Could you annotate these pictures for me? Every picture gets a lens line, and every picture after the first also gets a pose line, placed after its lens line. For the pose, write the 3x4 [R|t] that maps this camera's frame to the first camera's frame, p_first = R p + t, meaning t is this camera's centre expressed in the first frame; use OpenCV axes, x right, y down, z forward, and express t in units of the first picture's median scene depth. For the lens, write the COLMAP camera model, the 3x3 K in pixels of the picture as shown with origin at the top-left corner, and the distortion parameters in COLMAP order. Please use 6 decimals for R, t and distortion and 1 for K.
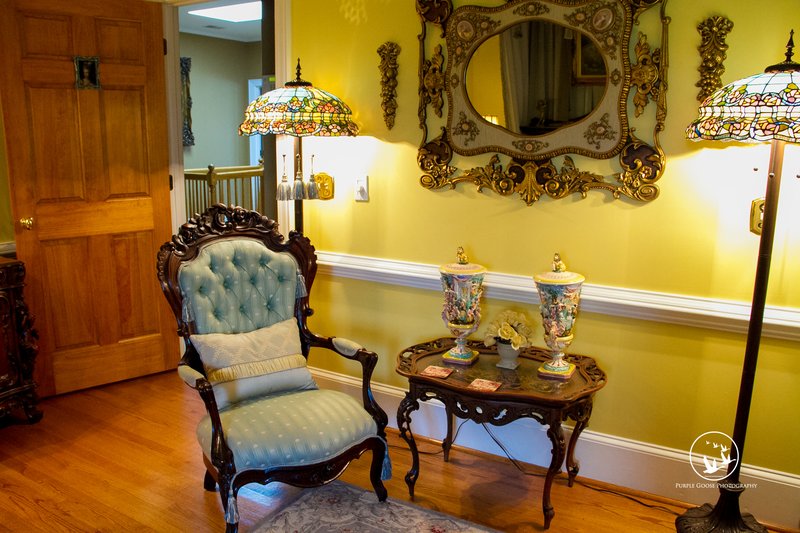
lens RADIAL K [[649.2, 0, 400.0], [0, 649.2, 266.5], [0, 0, 1]] dist [-0.171456, 0.099434]
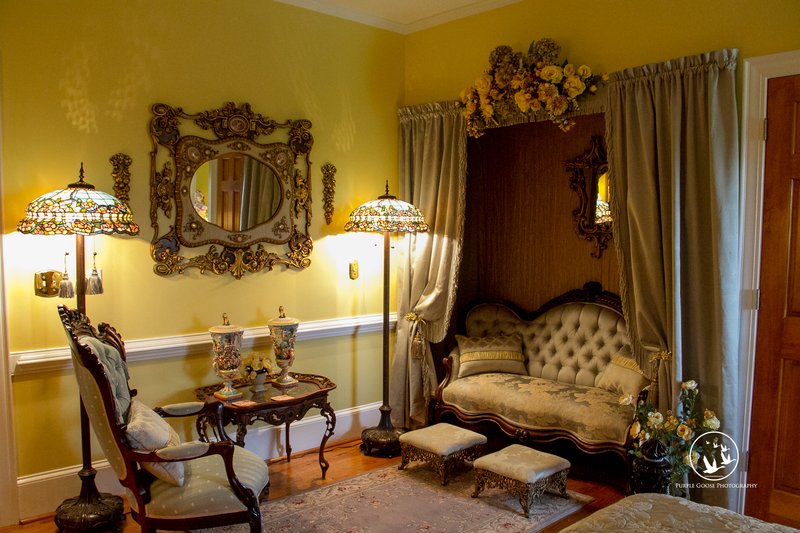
lens RADIAL K [[649.2, 0, 400.0], [0, 649.2, 266.5], [0, 0, 1]] dist [-0.171456, 0.099434]
pose [[0.281488, -0.063983, 0.957429, -1.091648], [0.188586, 0.982004, 0.010181, -0.070972], [-0.940851, 0.177692, 0.288489, 0.246271]]
